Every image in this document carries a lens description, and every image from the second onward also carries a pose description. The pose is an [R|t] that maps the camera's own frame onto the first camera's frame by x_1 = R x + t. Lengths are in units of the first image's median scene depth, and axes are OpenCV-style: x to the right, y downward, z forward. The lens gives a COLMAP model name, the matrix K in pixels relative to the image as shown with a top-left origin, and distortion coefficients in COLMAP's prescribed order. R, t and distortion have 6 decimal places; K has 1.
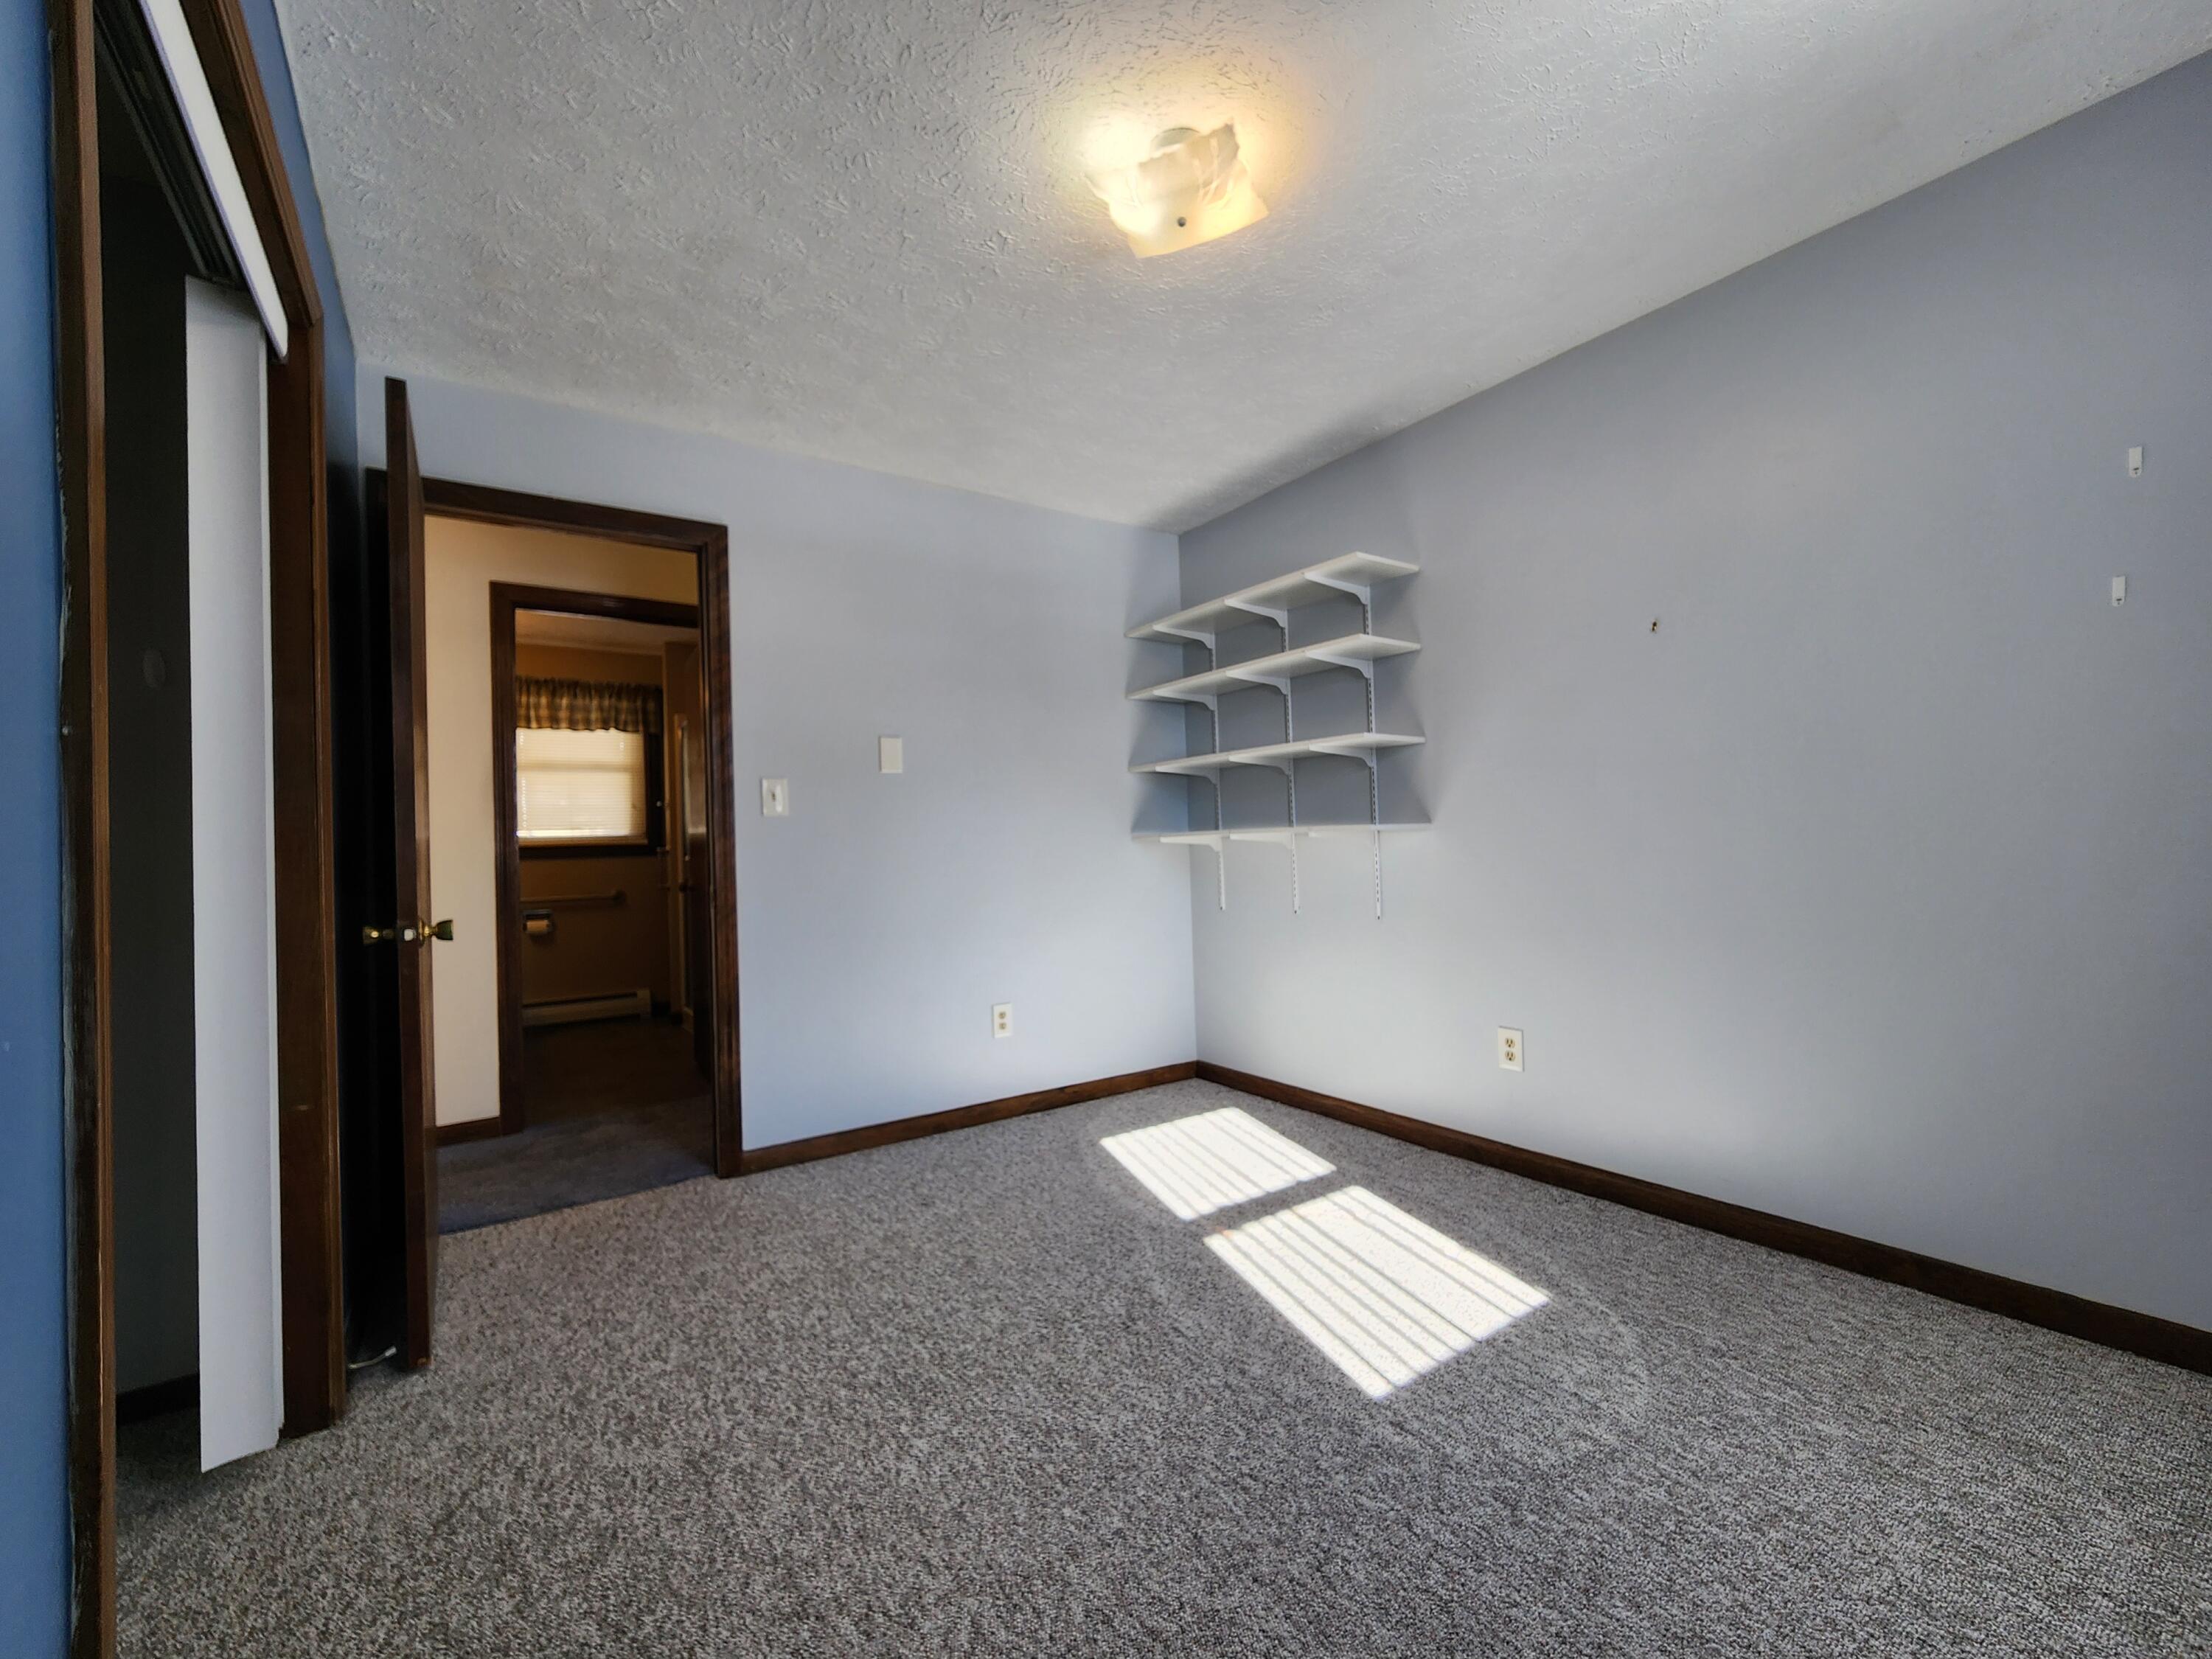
lens RADIAL K [[909.6, 0, 1106.0], [0, 909.6, 829.5], [0, 0, 1]] dist [0.001259, -0.000303]
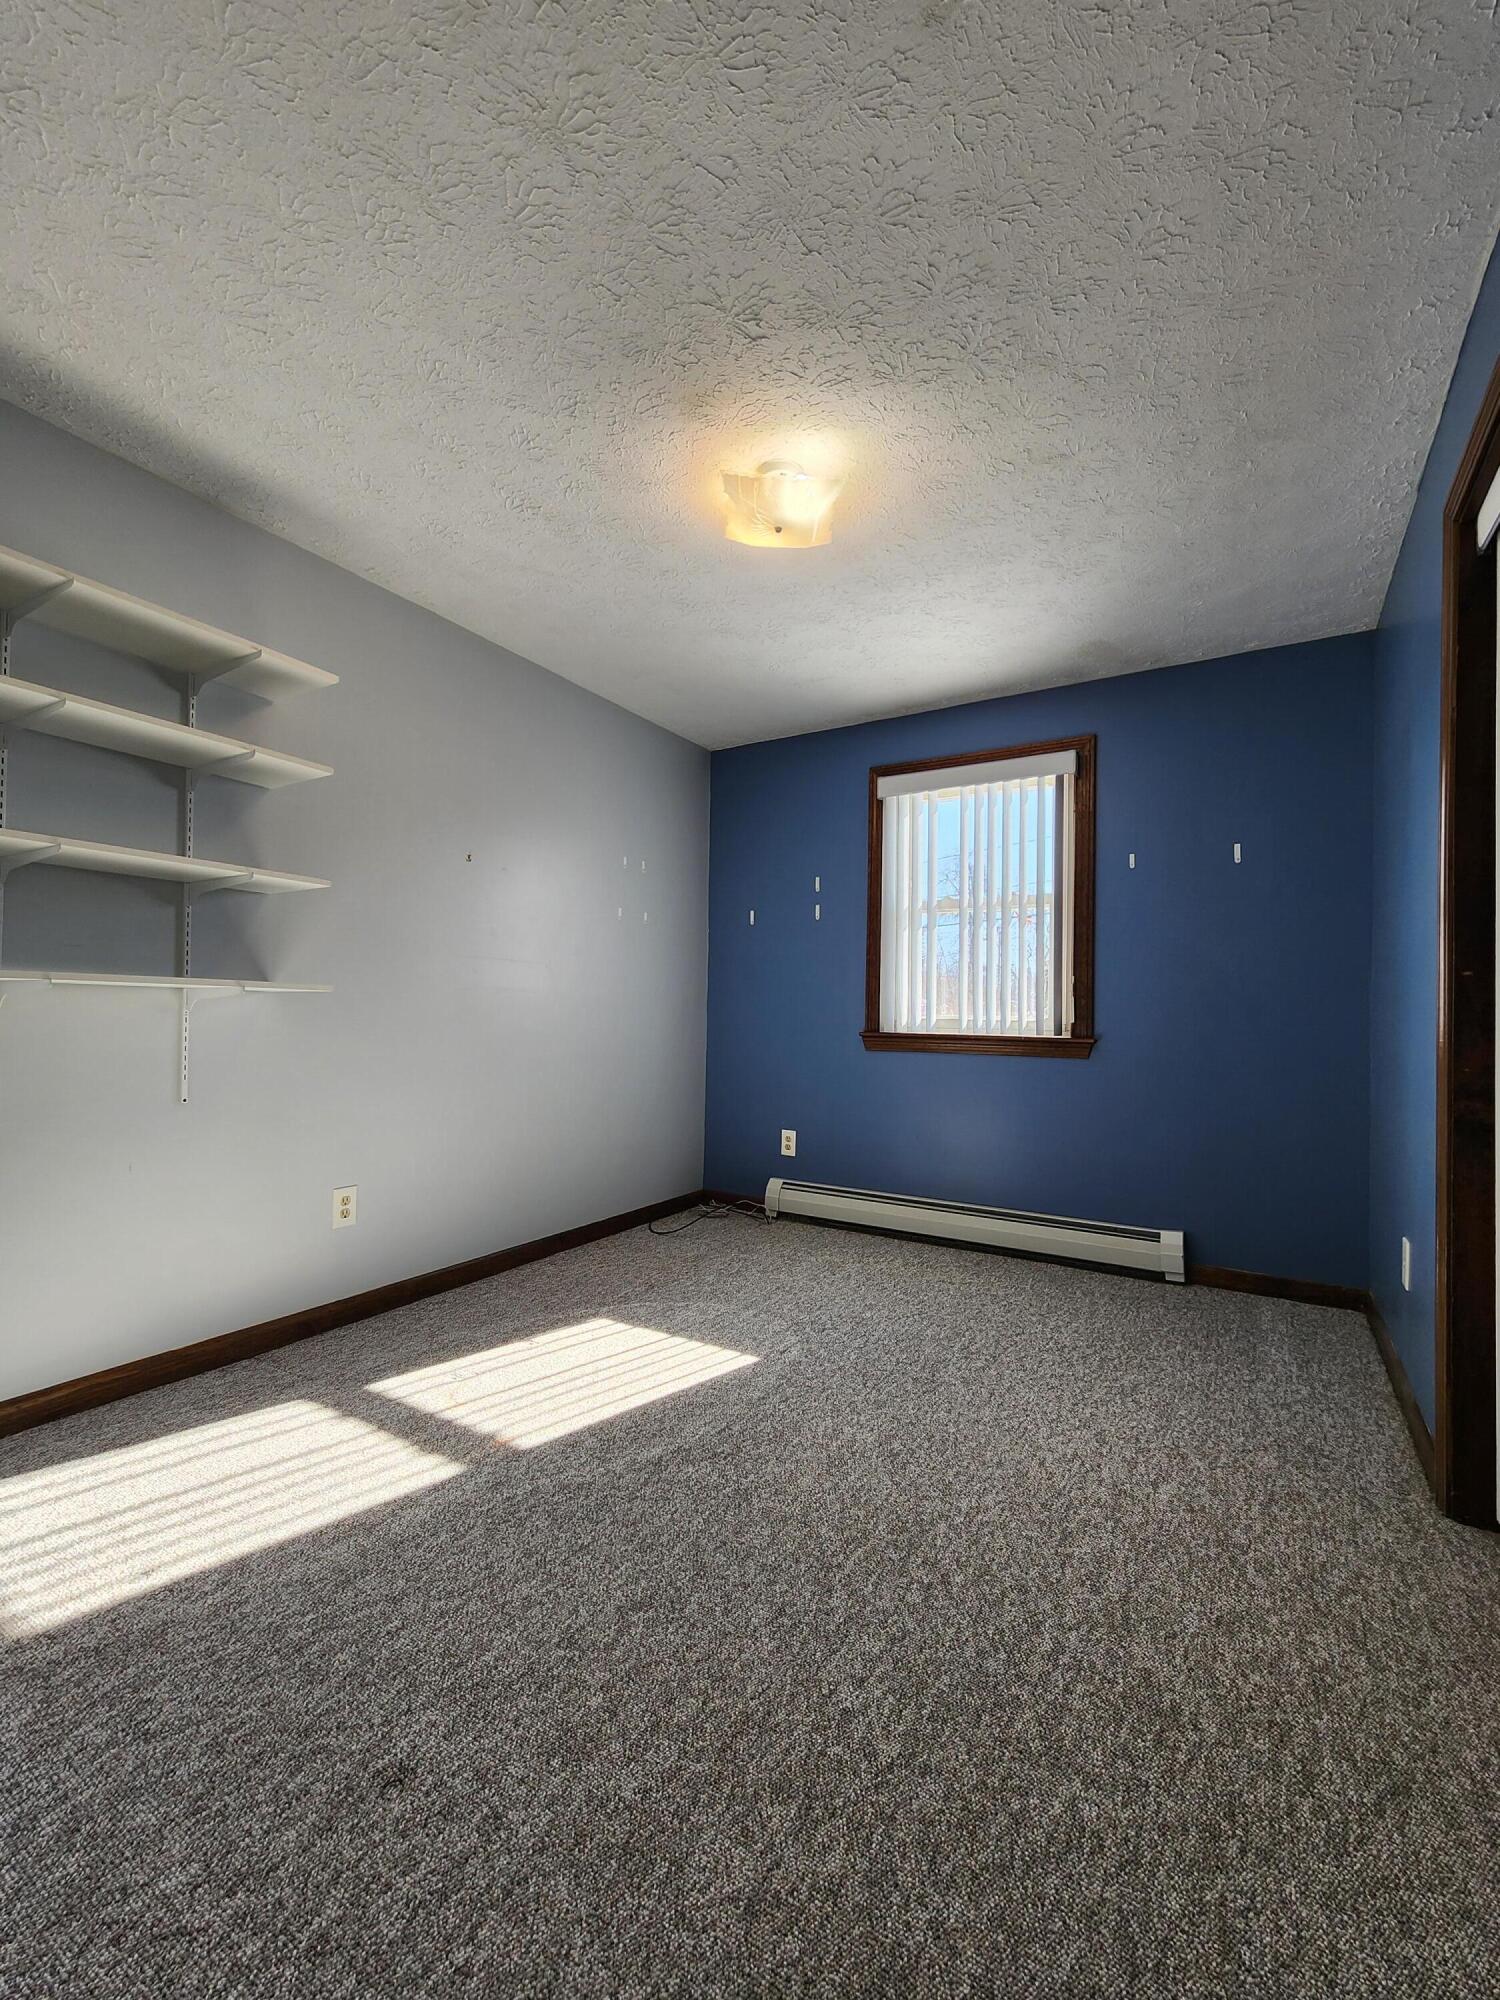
lens RADIAL K [[830.6, 0, 752.9], [0, 830.6, 1009.1], [0, 0, 1]] dist [0.001182, 0.000167]
pose [[-0.406597, 0.030149, 0.913110, -0.831231], [-0.019518, 0.998941, -0.041674, 0.061034], [-0.913399, -0.034766, -0.405578, 1.294209]]
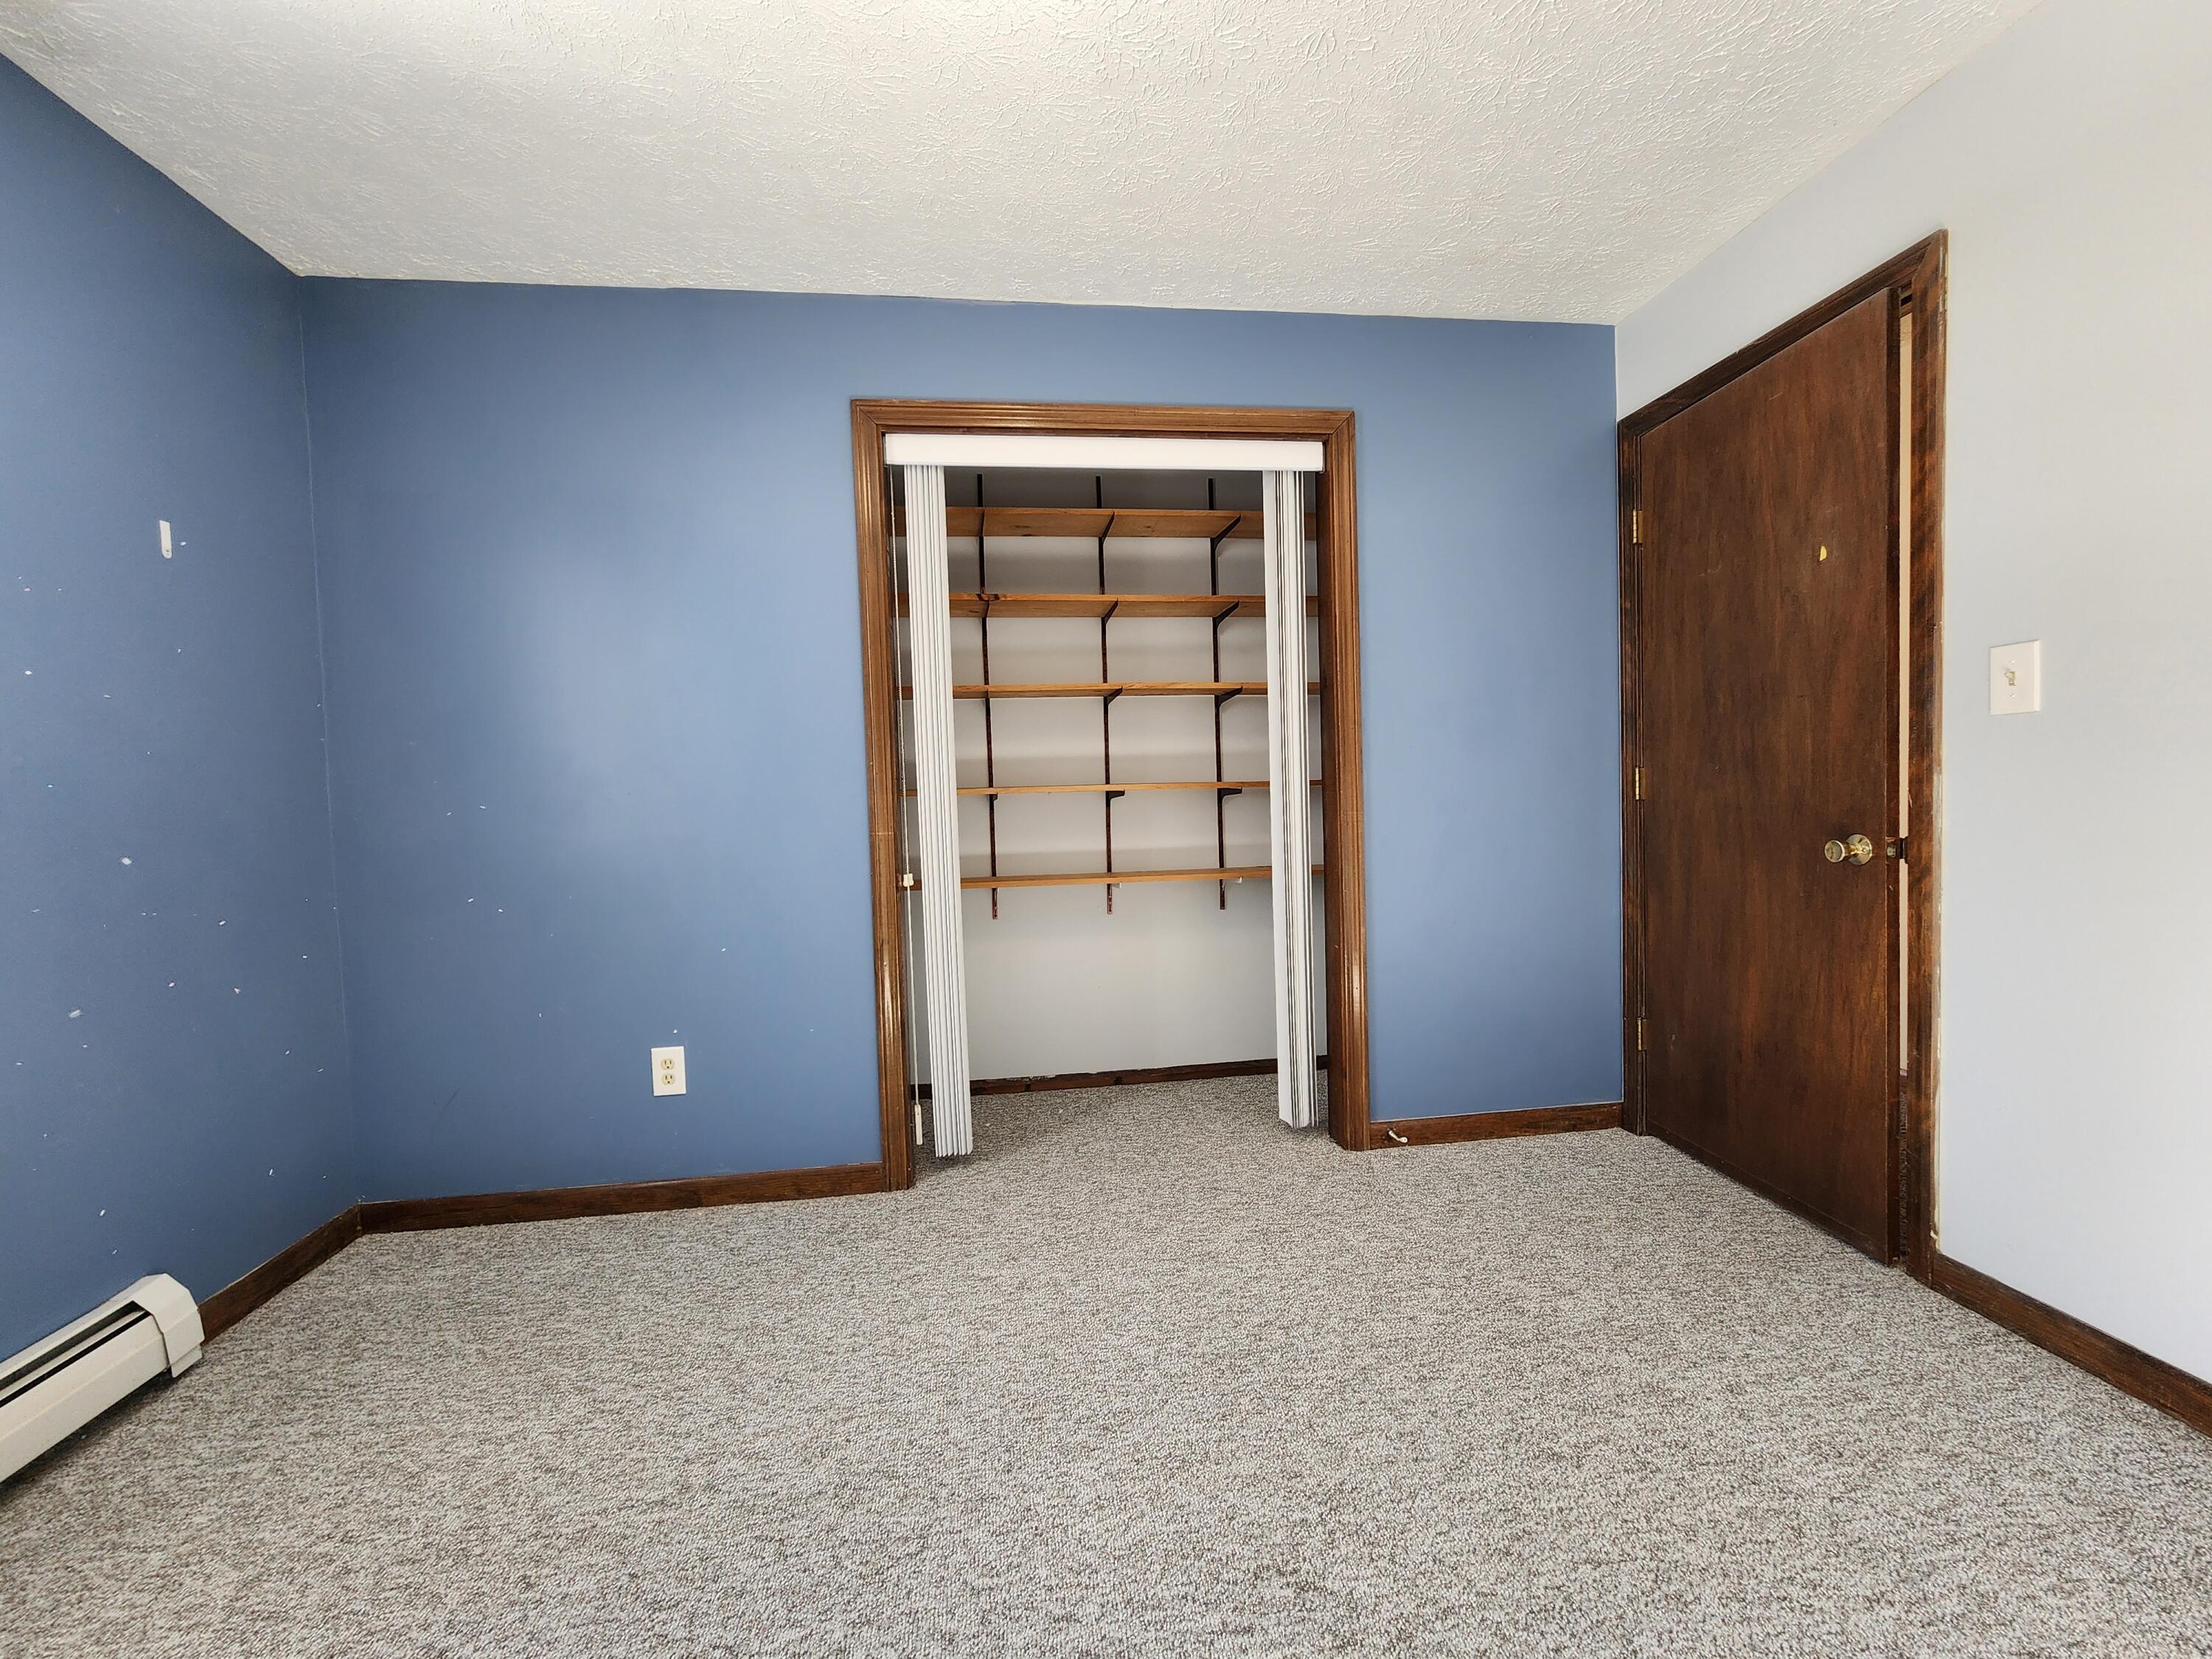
lens RADIAL K [[918.7, 0, 1113.1], [0, 918.7, 827.2], [0, 0, 1]] dist [0.001182, 0.000167]
pose [[-0.449622, 0.082272, -0.889422, 0.563698], [0.059854, 0.996286, 0.061899, -0.017094], [0.891211, -0.025405, -0.452876, 1.117329]]
